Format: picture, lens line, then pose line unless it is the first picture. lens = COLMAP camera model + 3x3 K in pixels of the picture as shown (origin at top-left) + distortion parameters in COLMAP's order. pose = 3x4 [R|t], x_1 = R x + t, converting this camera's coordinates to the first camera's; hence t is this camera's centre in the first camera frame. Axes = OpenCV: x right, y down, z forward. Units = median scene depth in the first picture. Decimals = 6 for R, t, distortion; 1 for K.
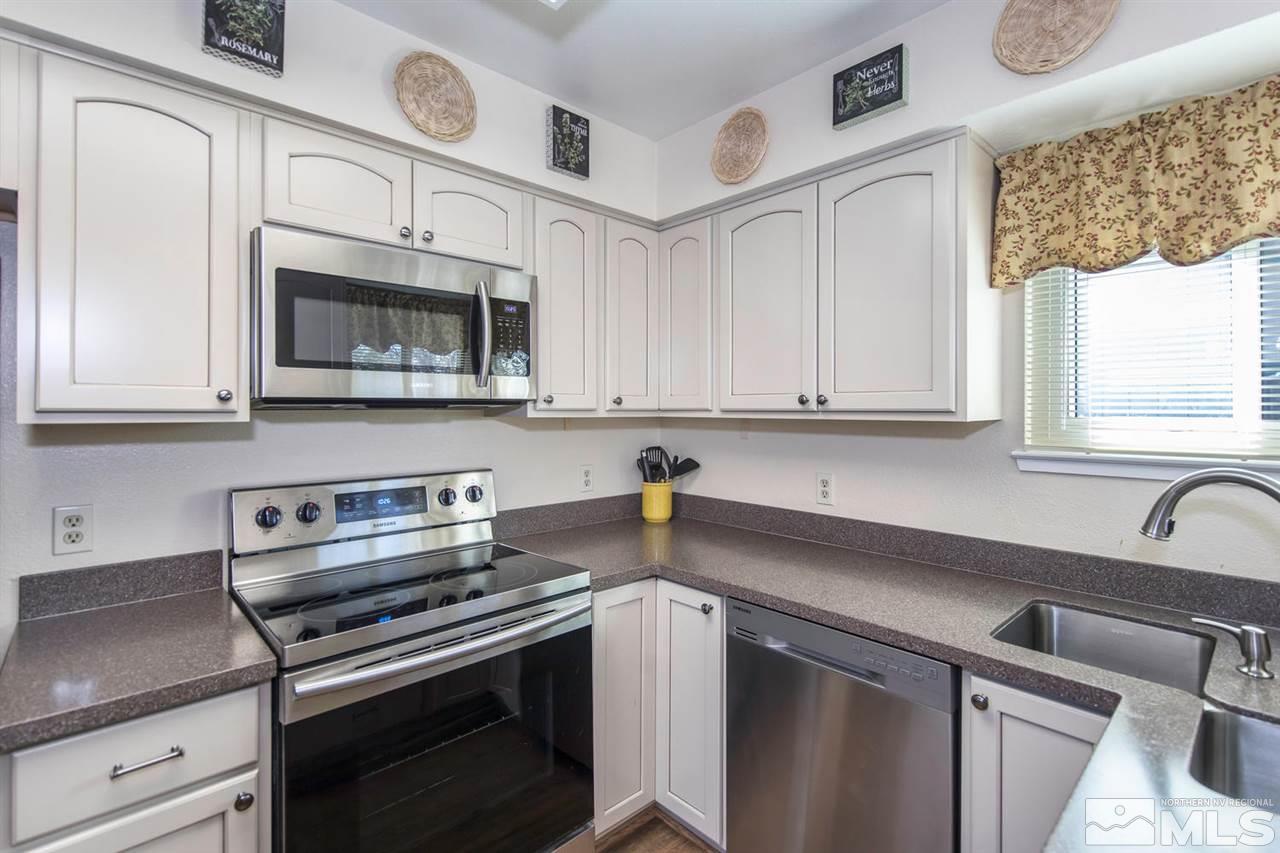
lens RADIAL K [[582.9, 0, 644.8], [0, 582.9, 408.2], [0, 0, 1]] dist [-0.000899, -0.000316]
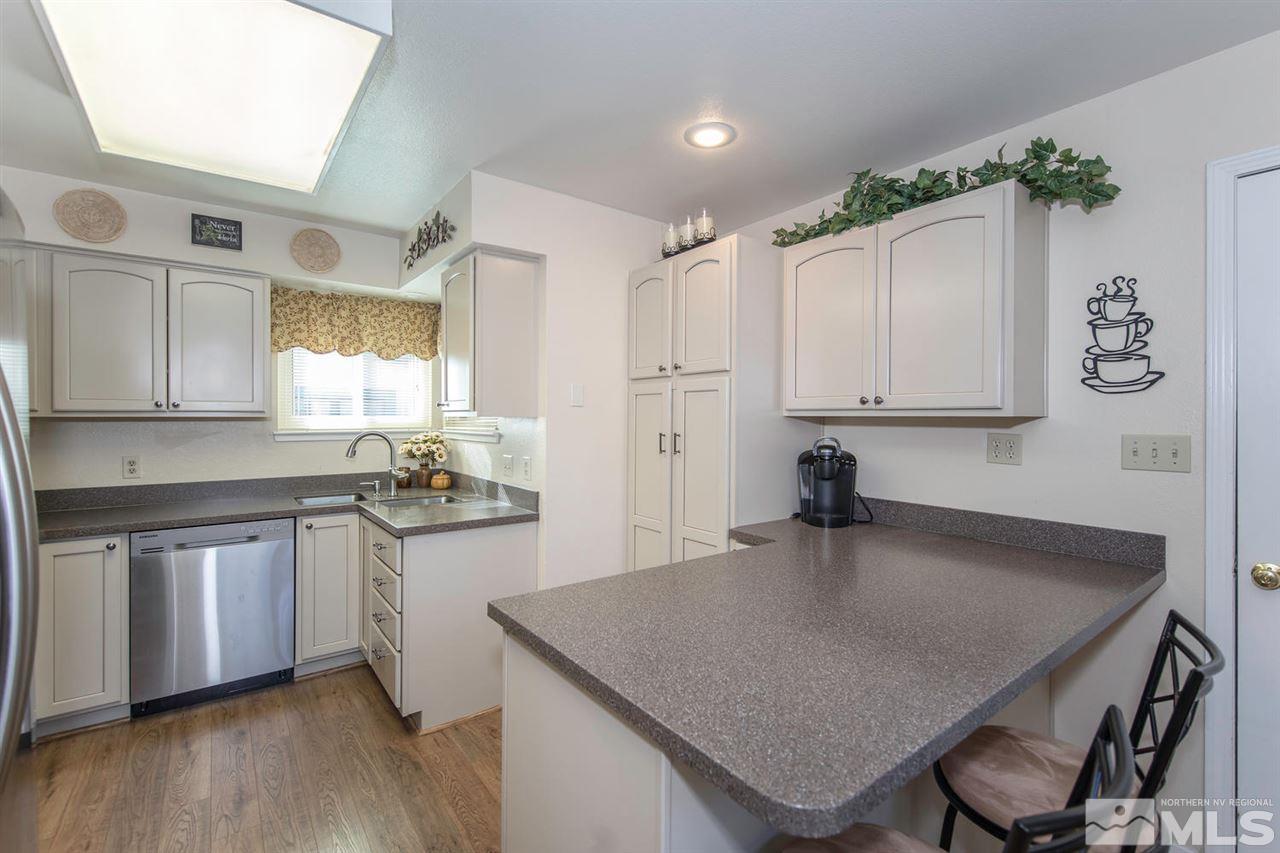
lens RADIAL K [[546.9, 0, 639.8], [0, 546.9, 413.9], [0, 0, 1]] dist [-0.000540, -0.000129]
pose [[0.100469, 0.000063, 0.994940, -1.252154], [-0.003820, 0.999993, 0.000322, 0.005657], [-0.994933, -0.003833, 0.100468, -0.508320]]
